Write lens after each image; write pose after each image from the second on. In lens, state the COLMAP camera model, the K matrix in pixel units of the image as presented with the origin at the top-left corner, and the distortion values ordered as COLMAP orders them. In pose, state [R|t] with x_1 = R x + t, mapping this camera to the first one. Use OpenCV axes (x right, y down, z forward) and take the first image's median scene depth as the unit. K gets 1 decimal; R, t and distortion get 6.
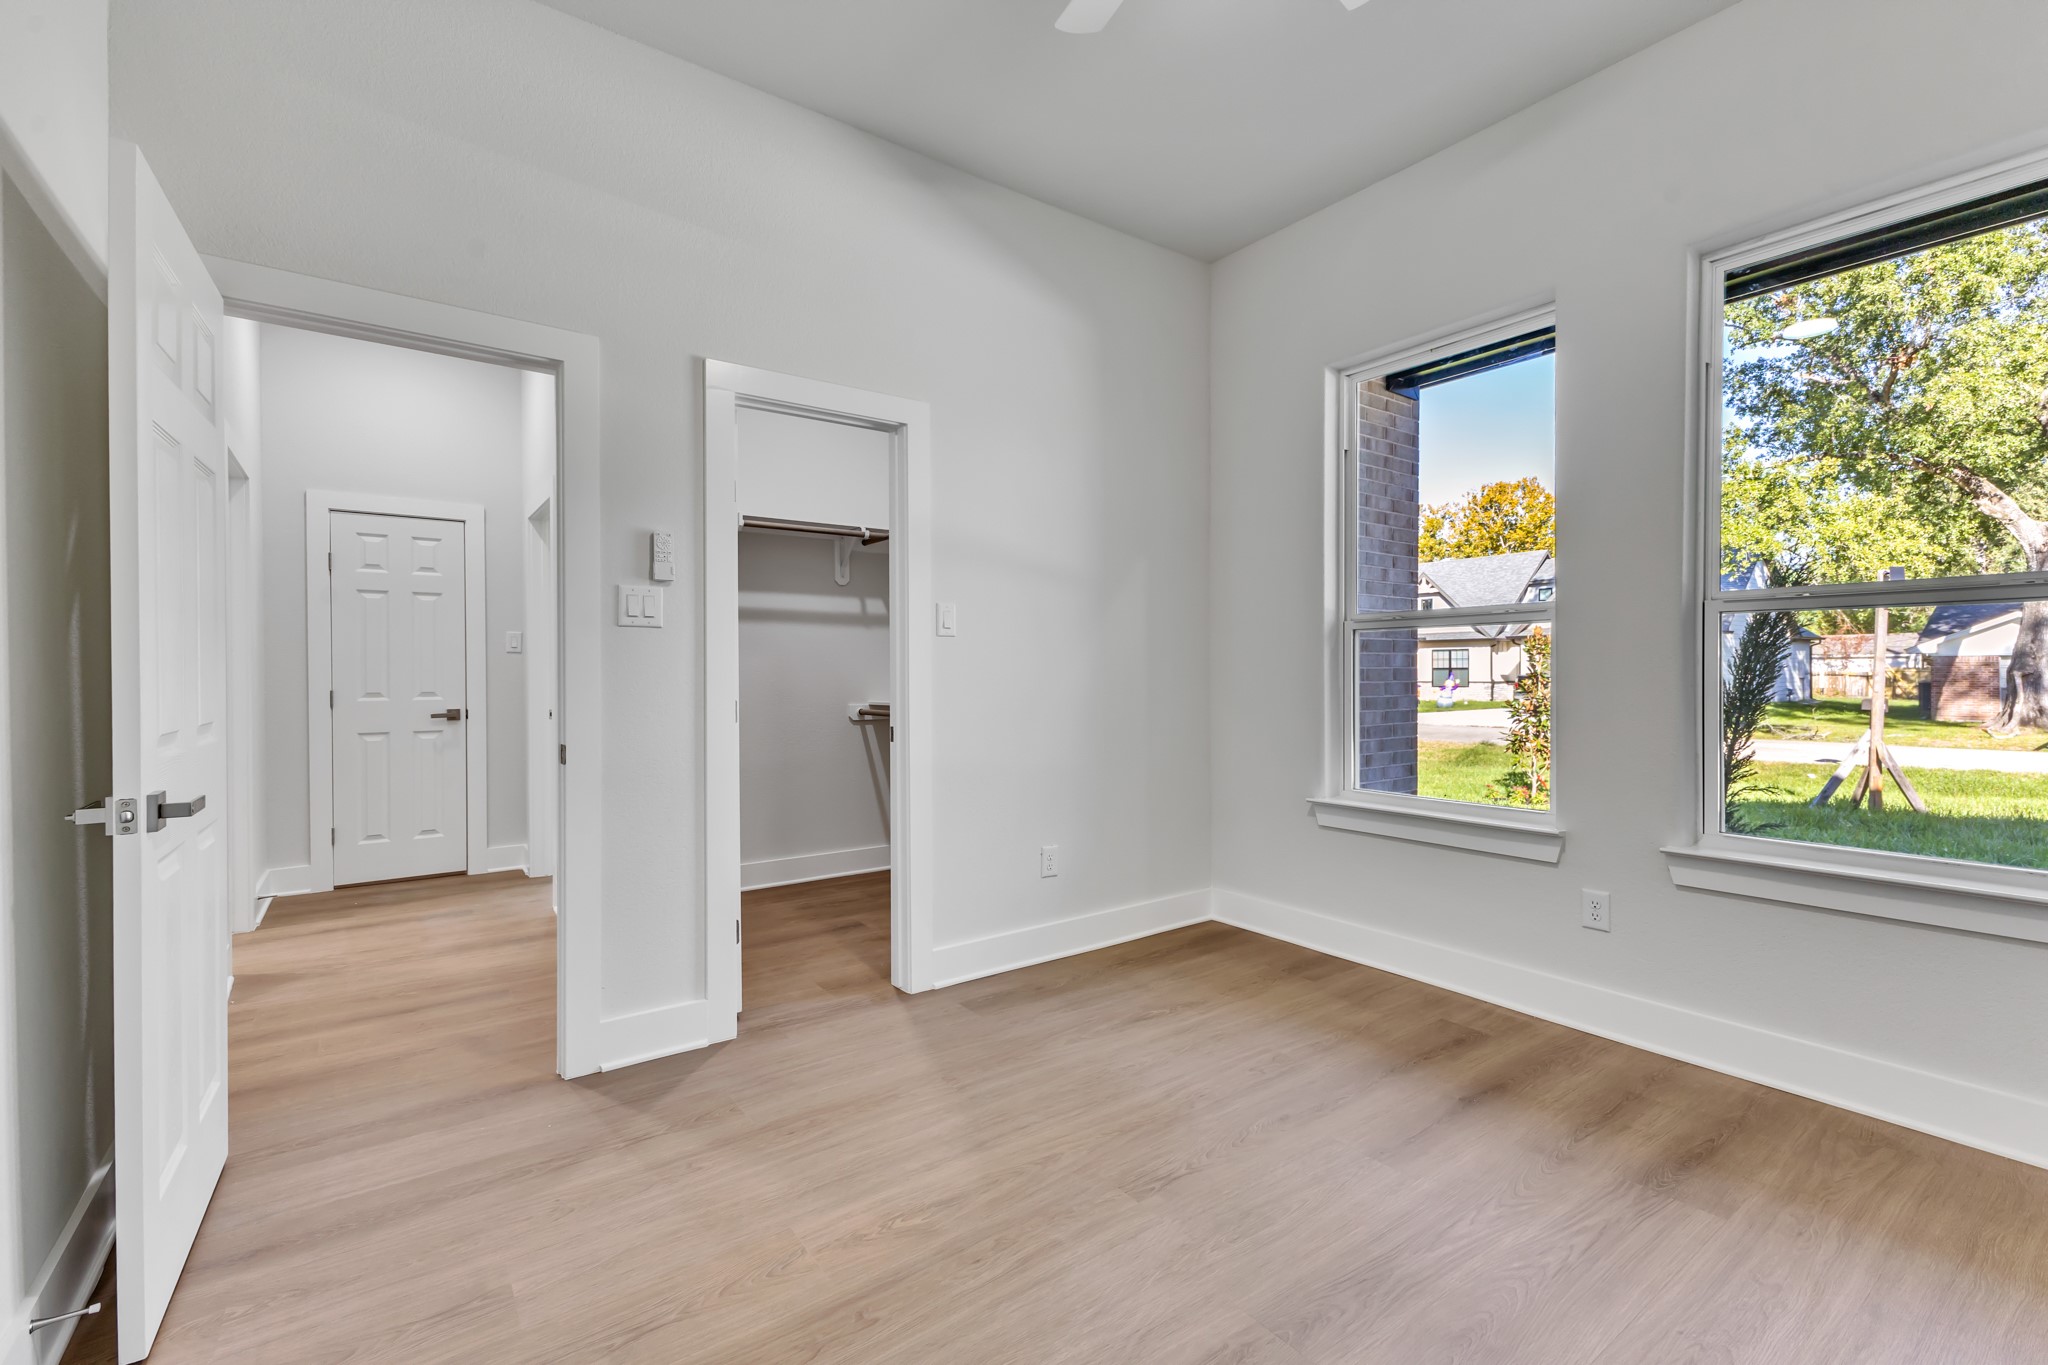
lens RADIAL K [[892.2, 0, 1024.5], [0, 892.2, 677.4], [0, 0, 1]] dist [0.009613, -0.001773]
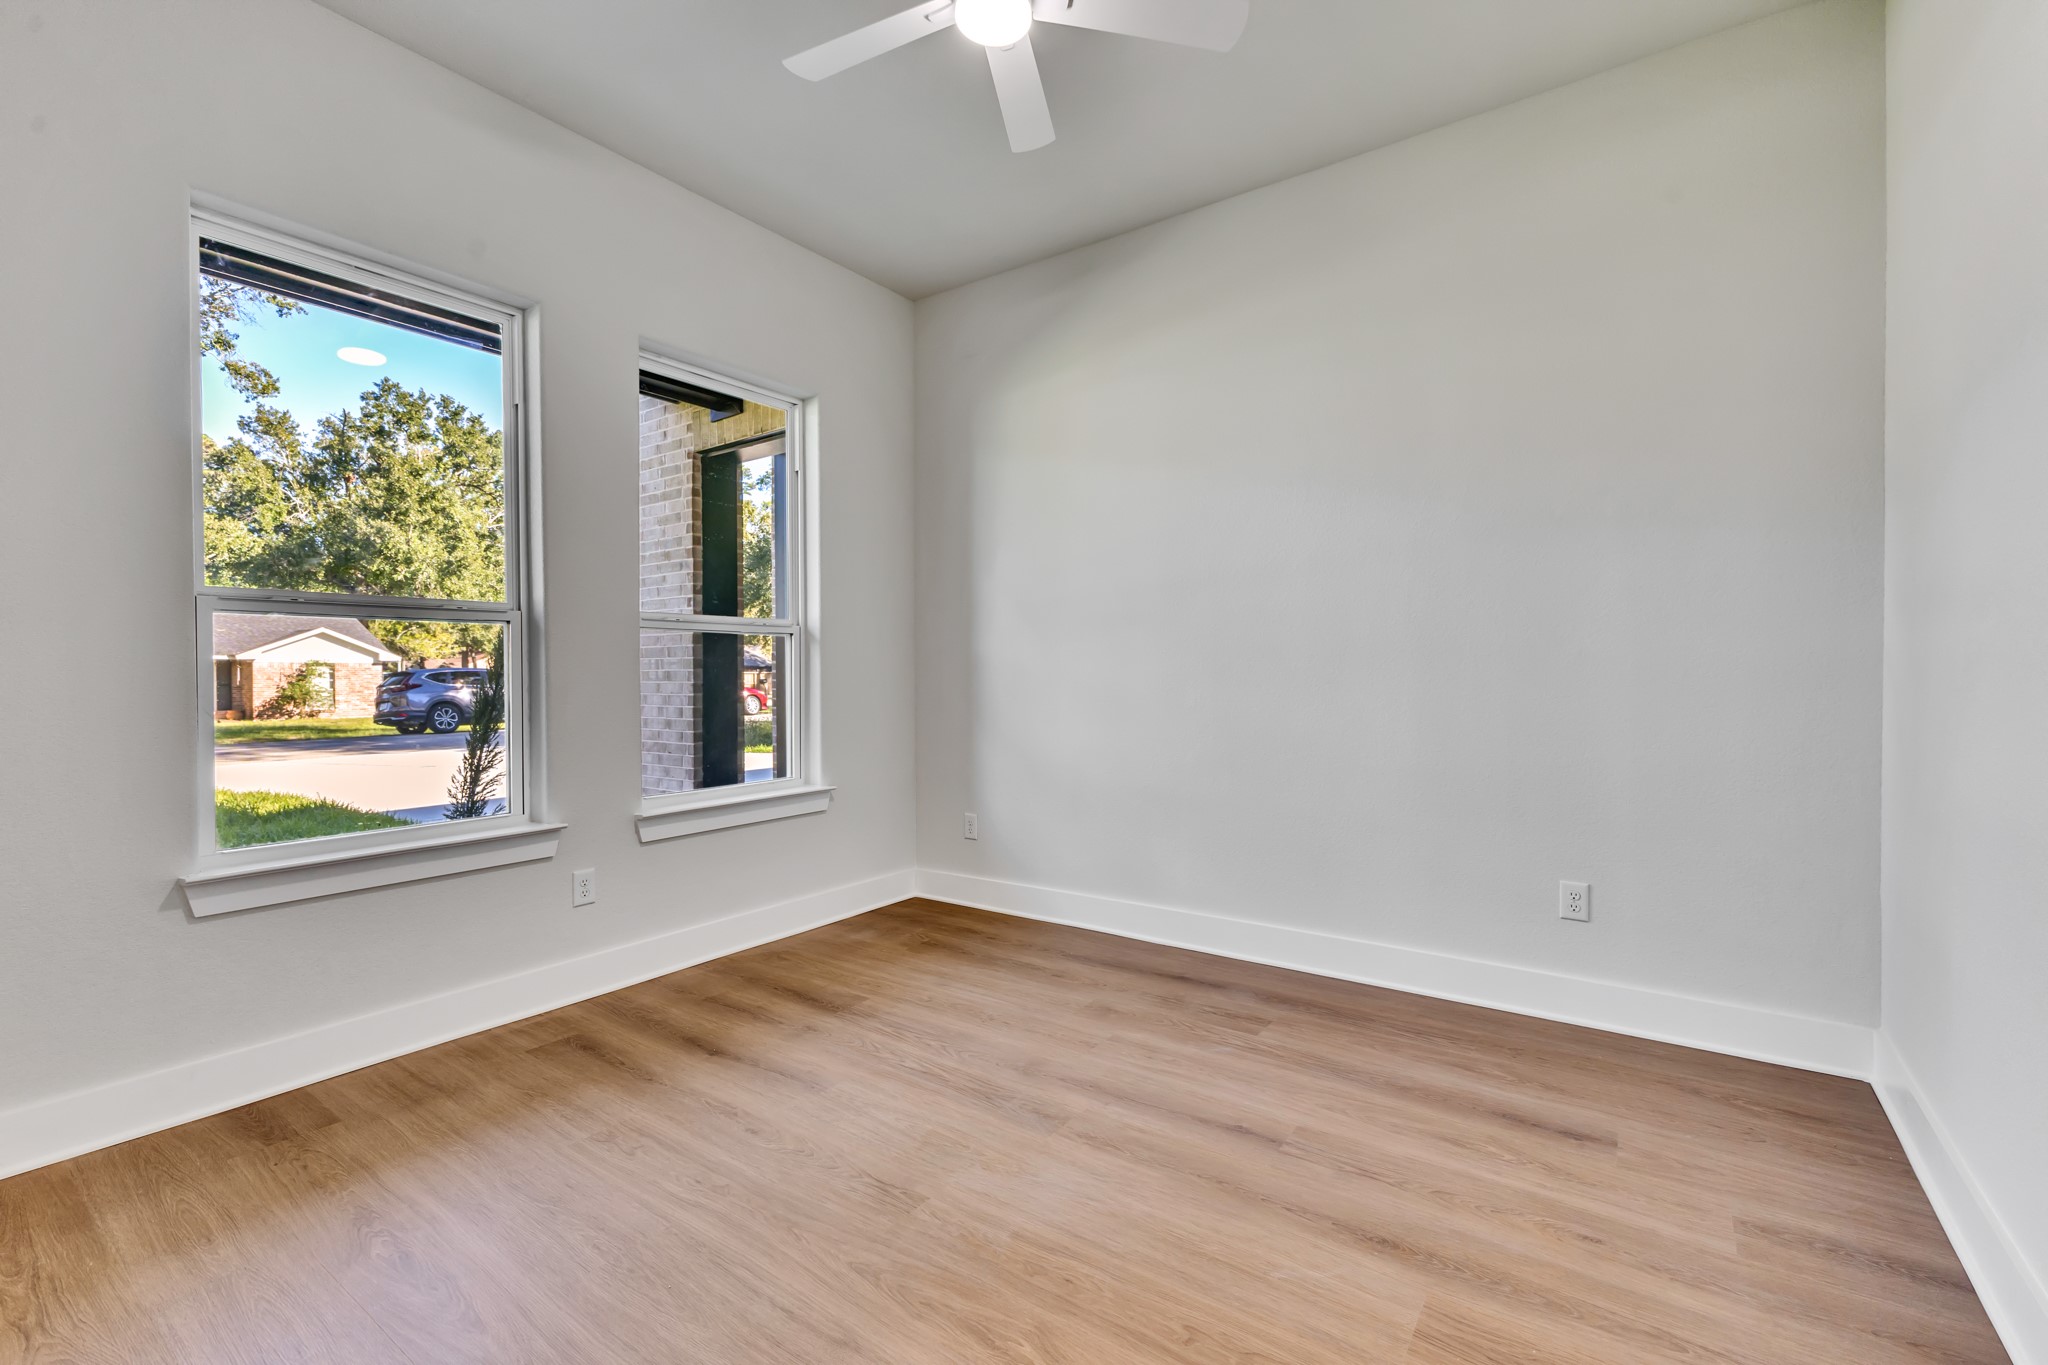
lens RADIAL K [[892.2, 0, 1025.7], [0, 892.2, 670.9], [0, 0, 1]] dist [0.009613, -0.001773]
pose [[-0.326786, 0.004490, 0.945088, -0.645589], [0.011846, 0.999930, -0.000654, -0.001574], [-0.945024, 0.010982, -0.326817, 0.918461]]
